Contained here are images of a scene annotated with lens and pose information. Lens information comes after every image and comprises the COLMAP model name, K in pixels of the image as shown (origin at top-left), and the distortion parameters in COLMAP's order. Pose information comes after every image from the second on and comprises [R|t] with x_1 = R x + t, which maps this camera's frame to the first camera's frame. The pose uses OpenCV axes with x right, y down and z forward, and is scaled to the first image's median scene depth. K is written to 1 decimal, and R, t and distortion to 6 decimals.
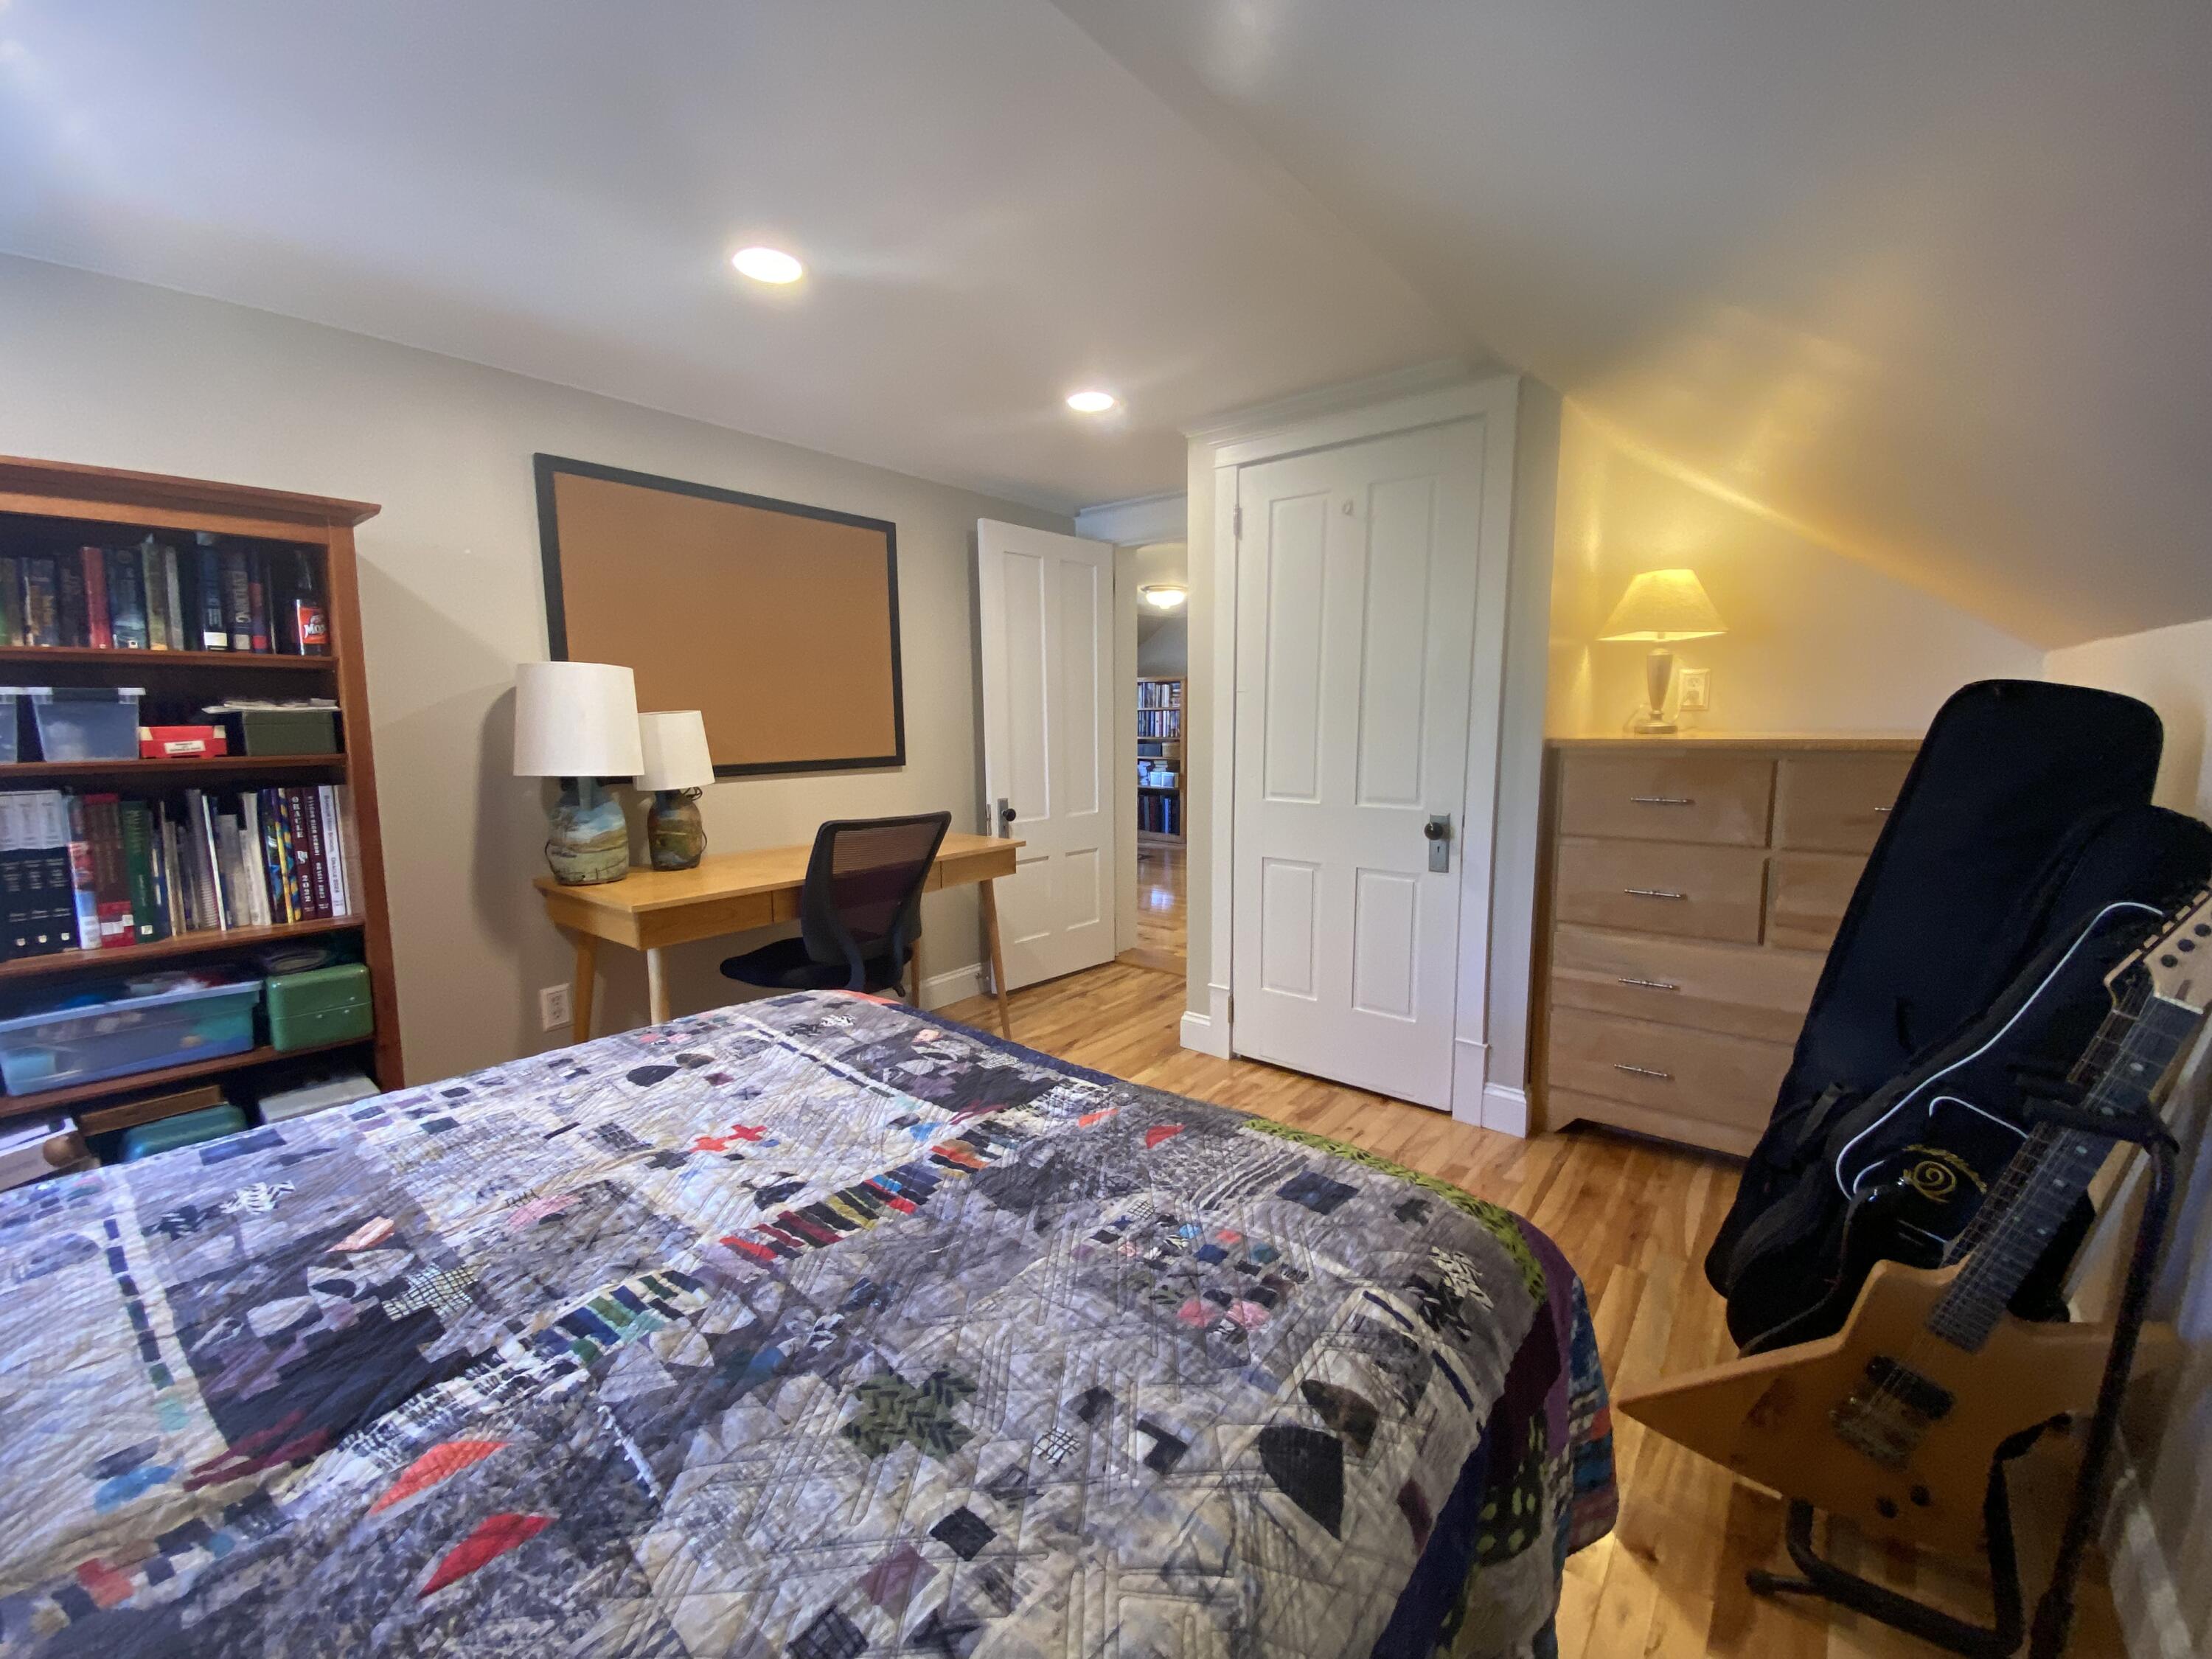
lens RADIAL K [[905.8, 0, 1114.7], [0, 905.8, 825.2], [0, 0, 1]] dist [-0.014059, -0.001177]
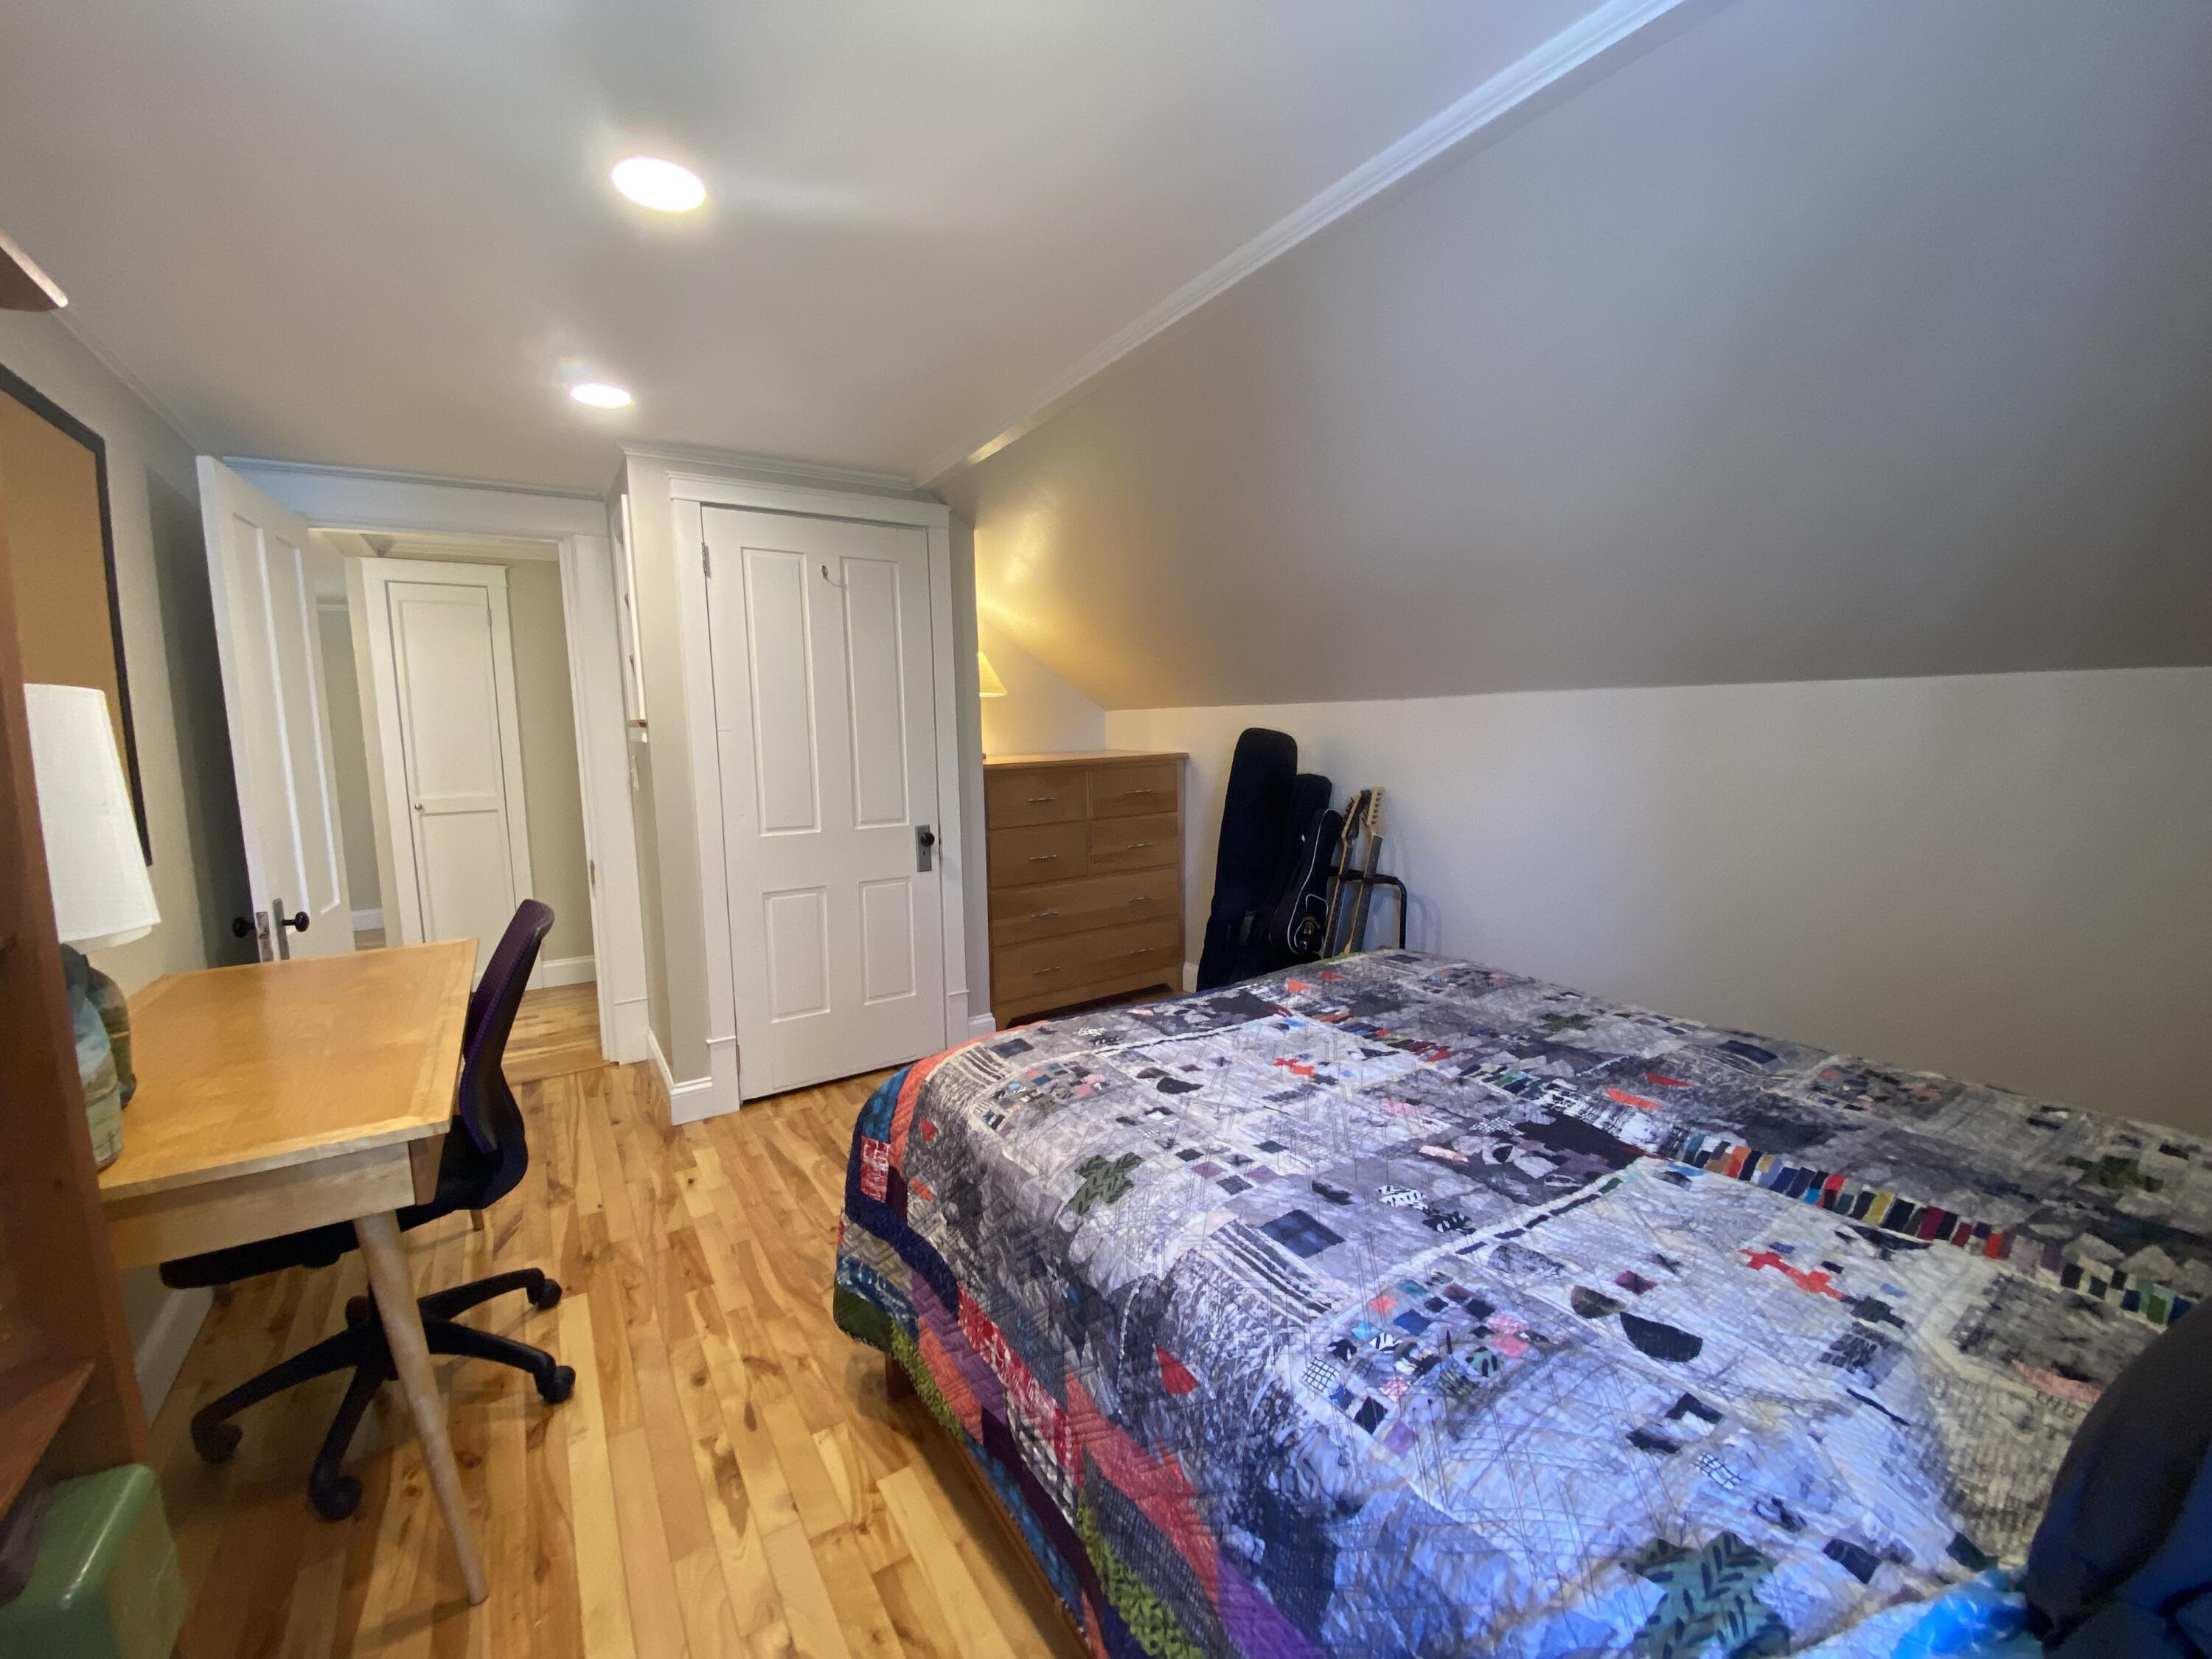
lens RADIAL K [[905.8, 0, 1106.5], [0, 905.8, 828.3], [0, 0, 1]] dist [-0.014059, -0.001177]
pose [[0.327069, -0.109084, 0.938683, -1.767154], [0.140301, 0.987912, 0.065919, -0.134327], [-0.934527, 0.110138, 0.338420, 0.775658]]
